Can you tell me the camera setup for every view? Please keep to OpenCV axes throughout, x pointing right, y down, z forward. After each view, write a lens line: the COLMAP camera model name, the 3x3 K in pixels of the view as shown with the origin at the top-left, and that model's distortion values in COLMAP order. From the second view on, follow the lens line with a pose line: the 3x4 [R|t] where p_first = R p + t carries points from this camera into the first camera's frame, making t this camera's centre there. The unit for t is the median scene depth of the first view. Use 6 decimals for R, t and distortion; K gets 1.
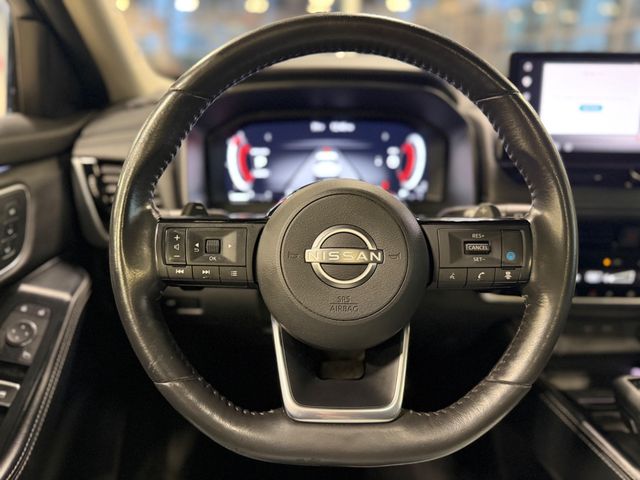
lens RADIAL K [[454.5, 0, 316.2], [0, 454.5, 244.3], [0, 0, 1]] dist [0.017065, -0.008706]
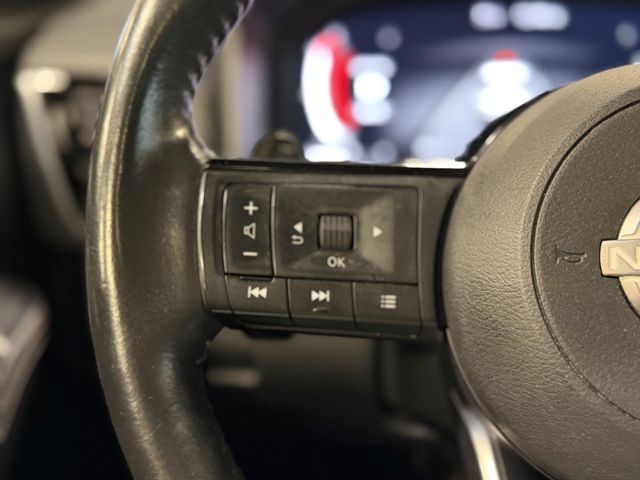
lens RADIAL K [[667.0, 0, 315.0], [0, 667.0, 243.3], [0, 0, 1]] dist [0.054672, 0.000000]
pose [[0.995633, 0.017655, -0.091670, -0.192568], [-0.020314, 0.999397, -0.028154, 0.031330], [0.091118, 0.029893, 0.995391, 0.417367]]
